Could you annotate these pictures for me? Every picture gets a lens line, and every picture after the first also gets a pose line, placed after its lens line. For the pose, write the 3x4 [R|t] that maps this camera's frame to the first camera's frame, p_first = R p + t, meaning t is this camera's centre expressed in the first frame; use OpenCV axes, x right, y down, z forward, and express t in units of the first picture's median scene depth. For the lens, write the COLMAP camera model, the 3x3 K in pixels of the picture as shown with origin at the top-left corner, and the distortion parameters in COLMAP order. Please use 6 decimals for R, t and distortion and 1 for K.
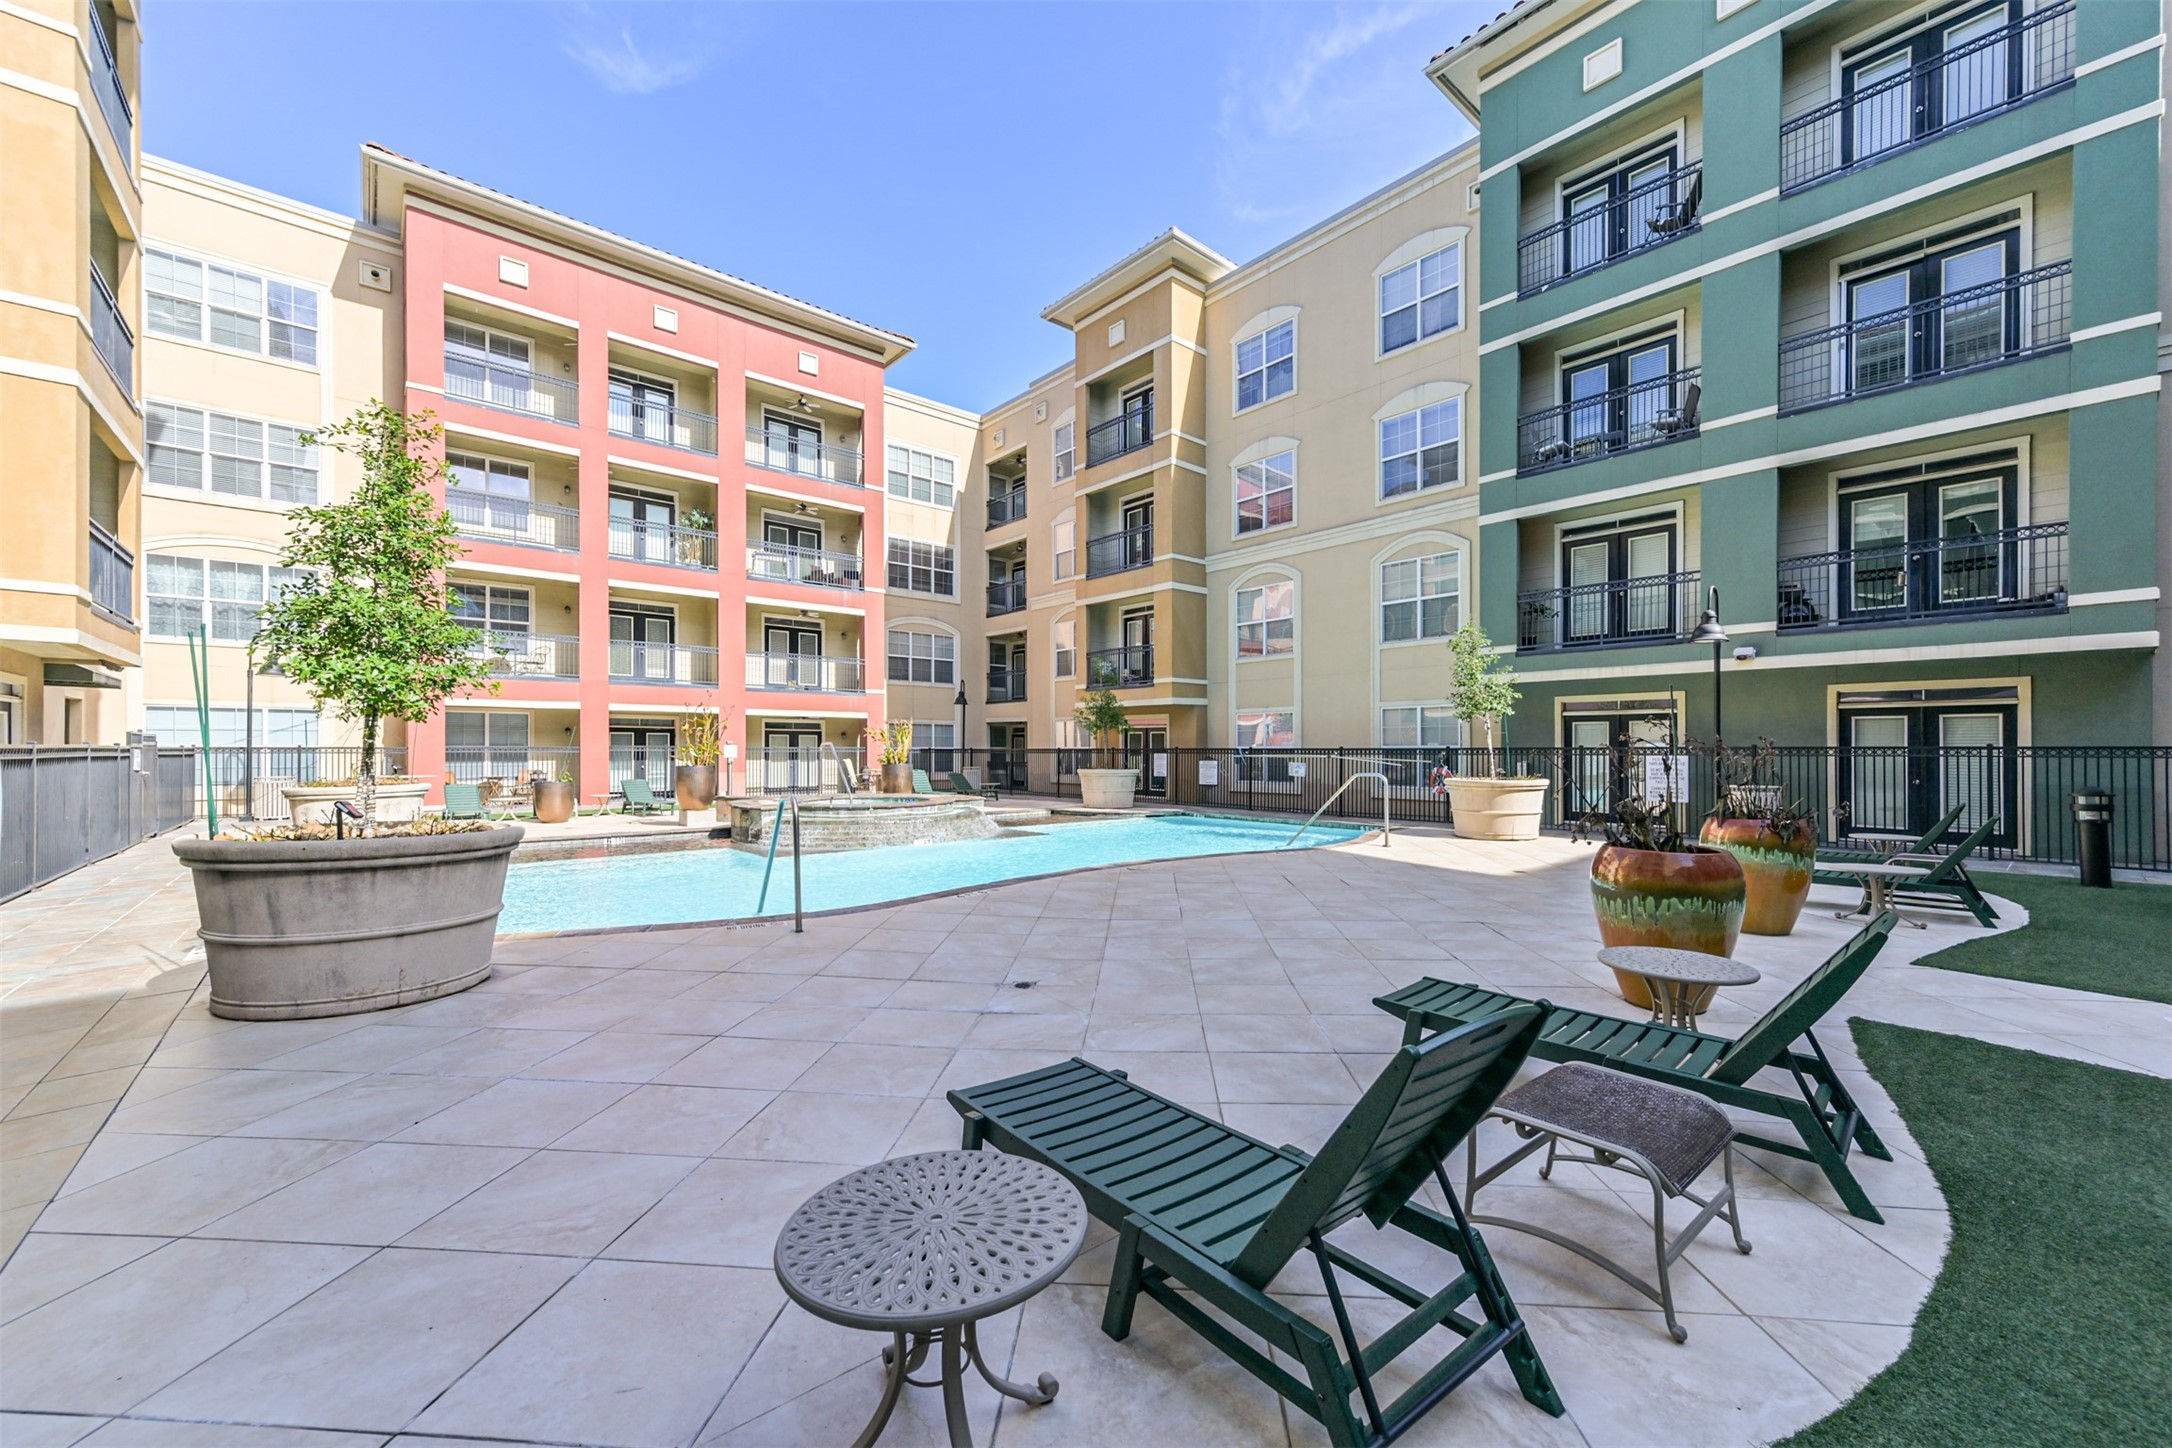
lens RADIAL K [[845.0, 0, 1089.0], [0, 845.0, 744.3], [0, 0, 1]] dist [0.007565, -0.000018]
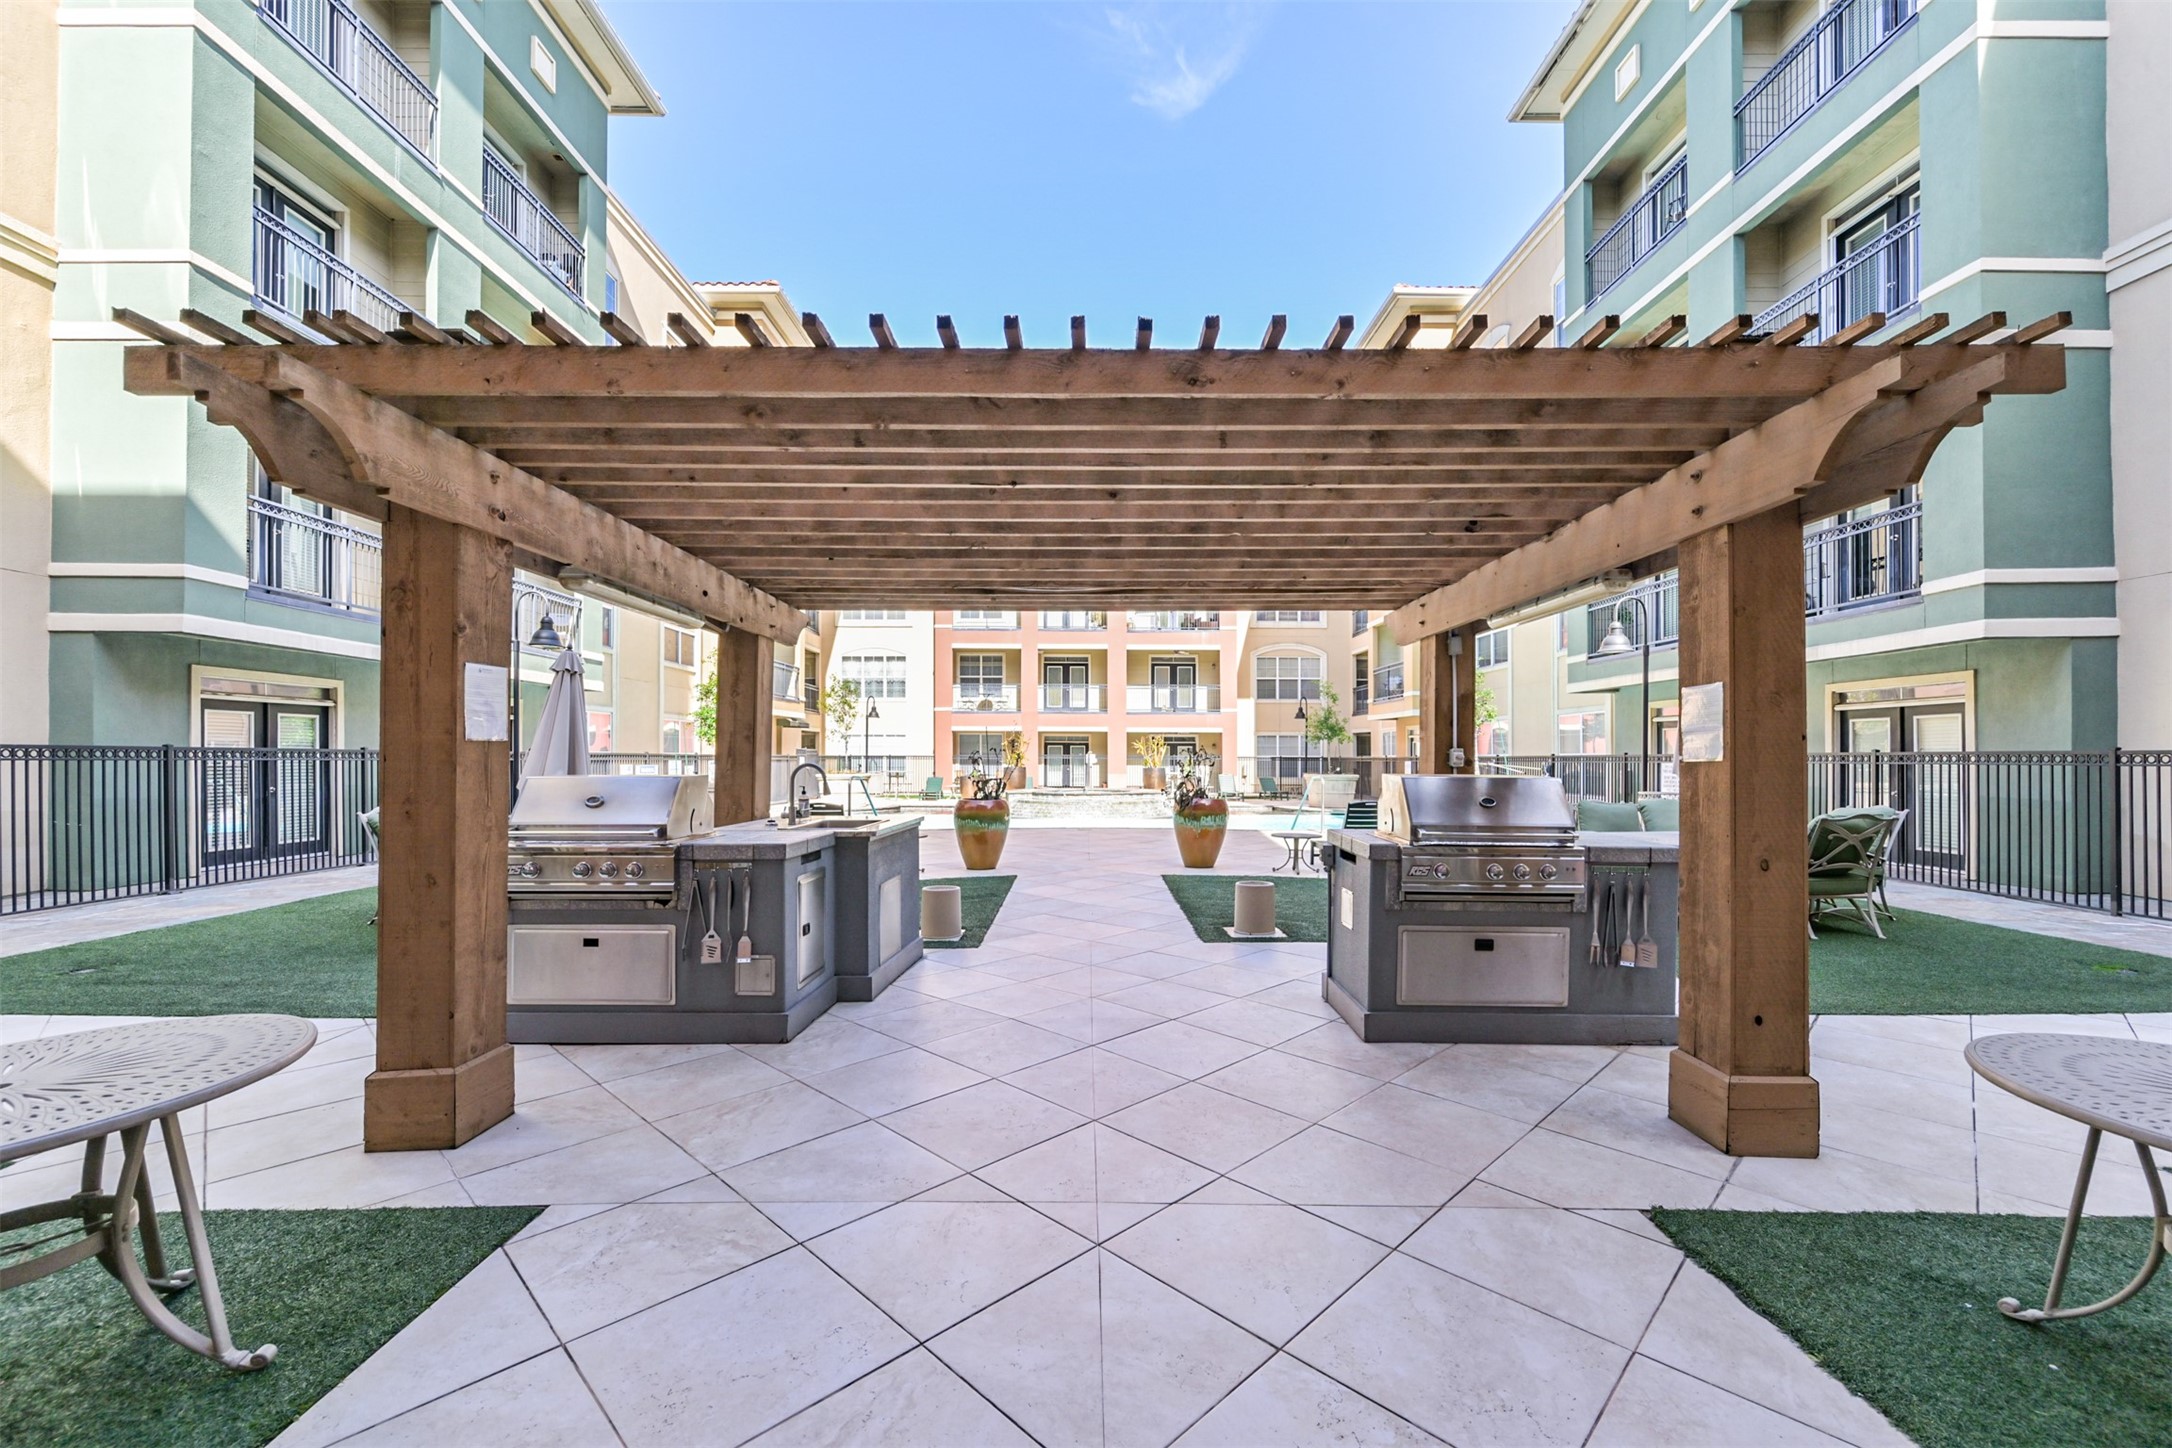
lens RADIAL K [[878.3, 0, 1090.7], [0, 878.3, 752.2], [0, 0, 1]] dist [0.002593, 0.000258]
pose [[0.761388, -0.004069, -0.648284, 0.478328], [0.002978, 0.999992, -0.002778, 0.001566], [0.648290, 0.000184, 0.761394, -0.119829]]
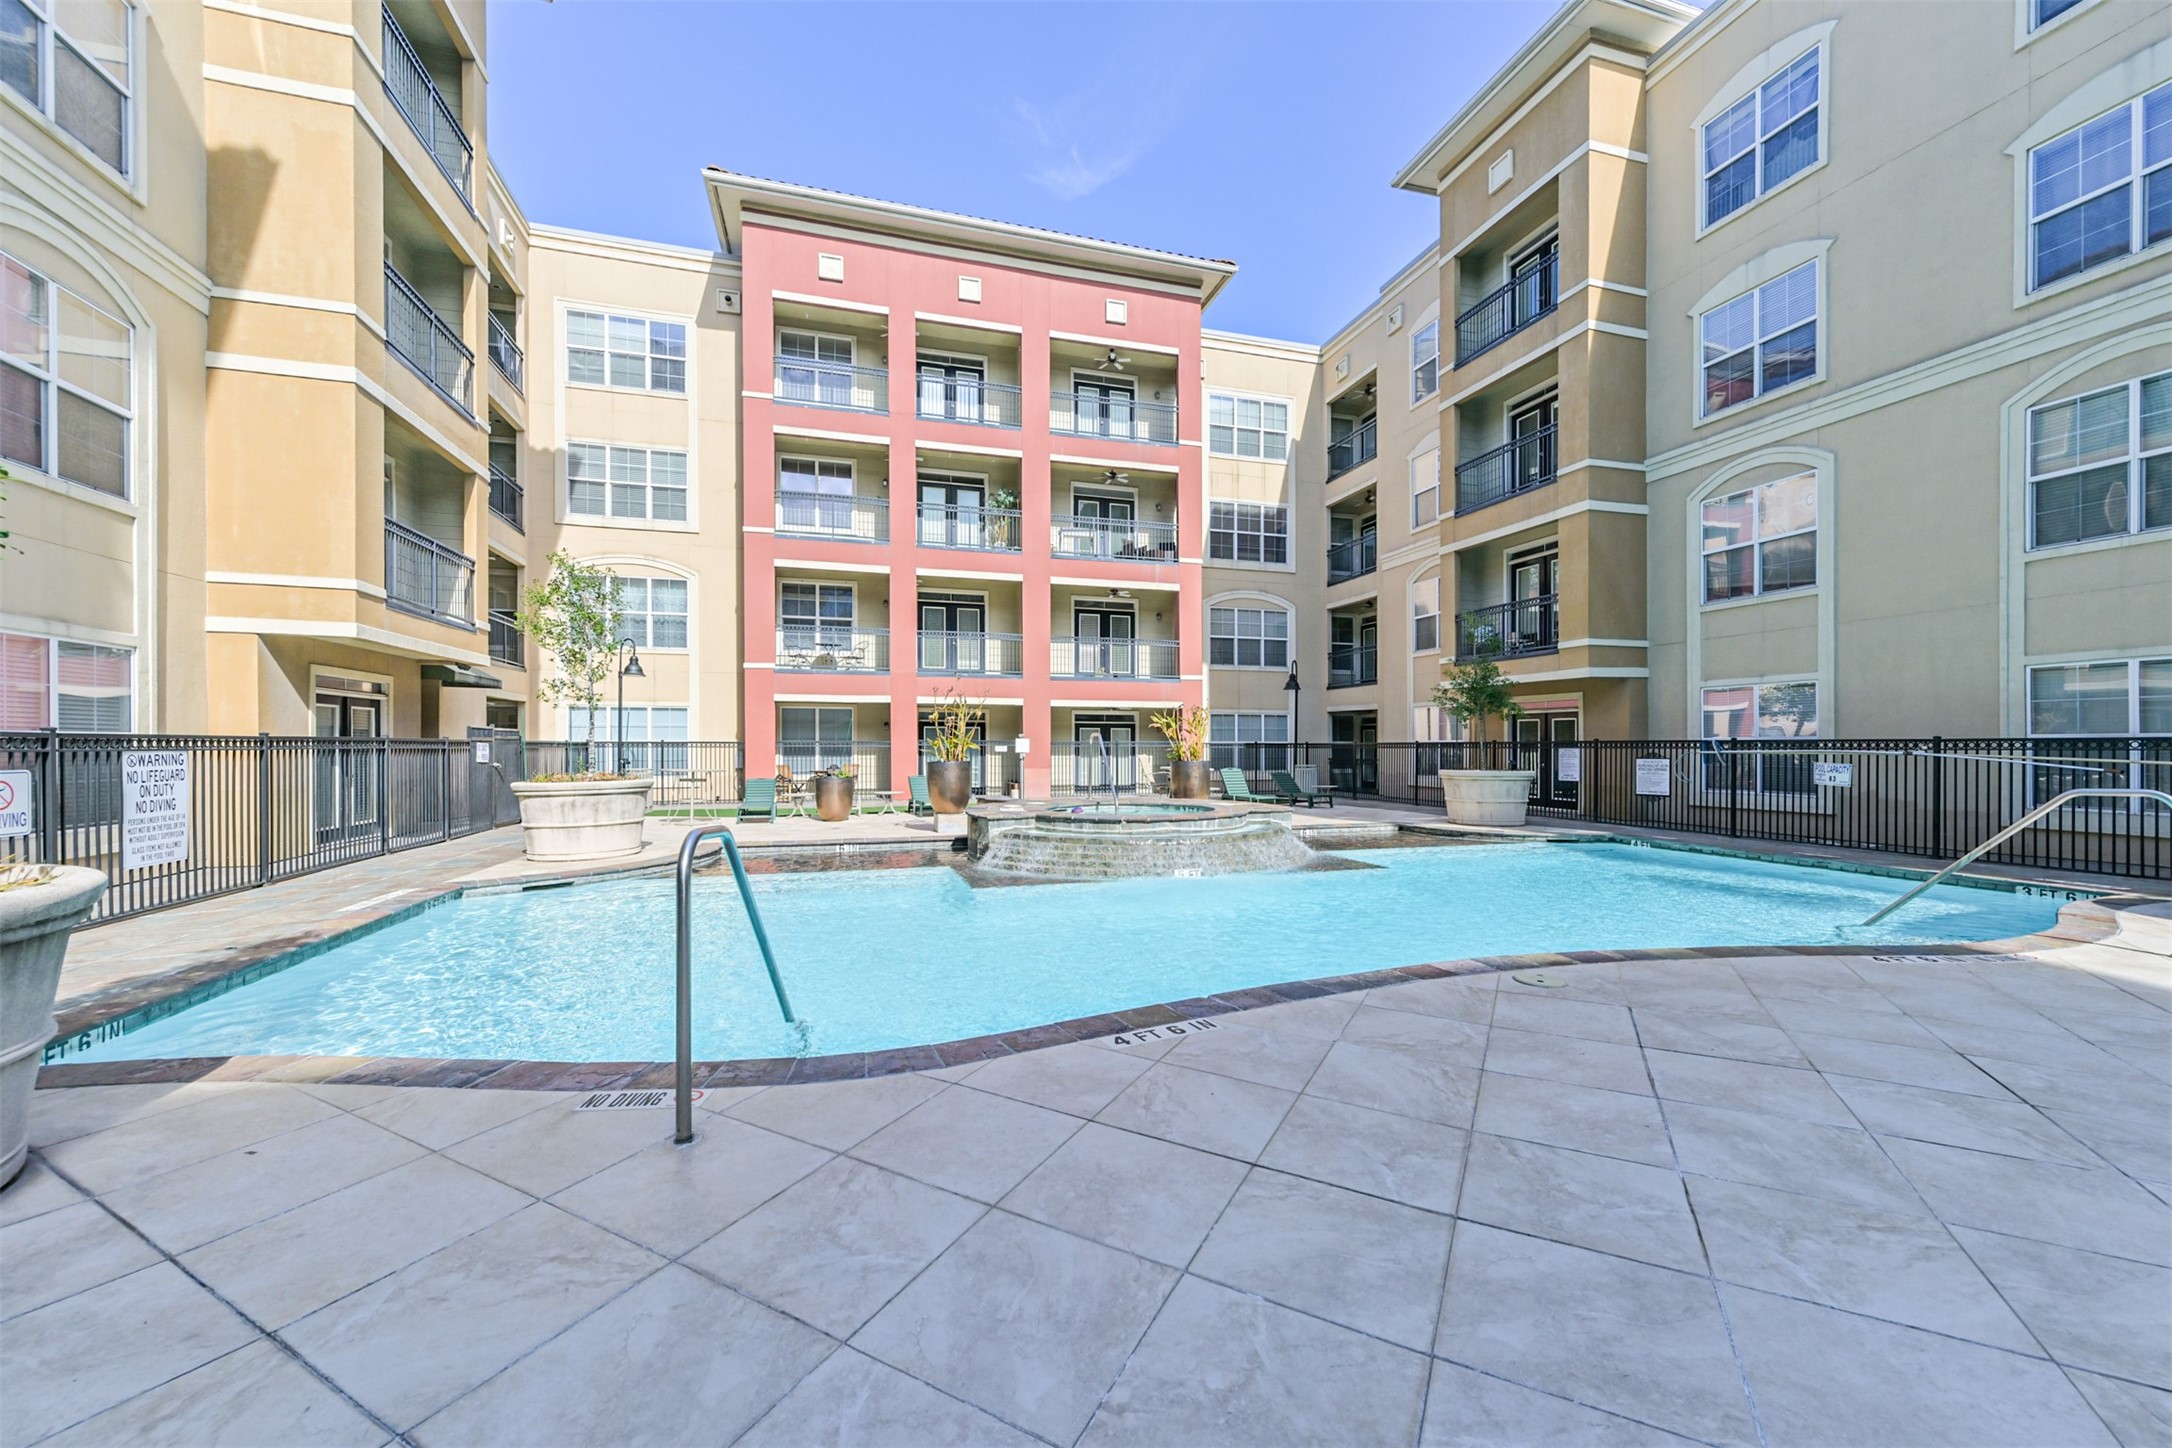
lens RADIAL K [[845.0, 0, 1089.0], [0, 845.0, 744.3], [0, 0, 1]] dist [0.007565, -0.000018]
pose [[0.911940, -0.001429, -0.410321, 0.008847], [0.003190, 0.999988, 0.003607, 0.003508], [0.410311, -0.004599, 0.911934, 0.183393]]
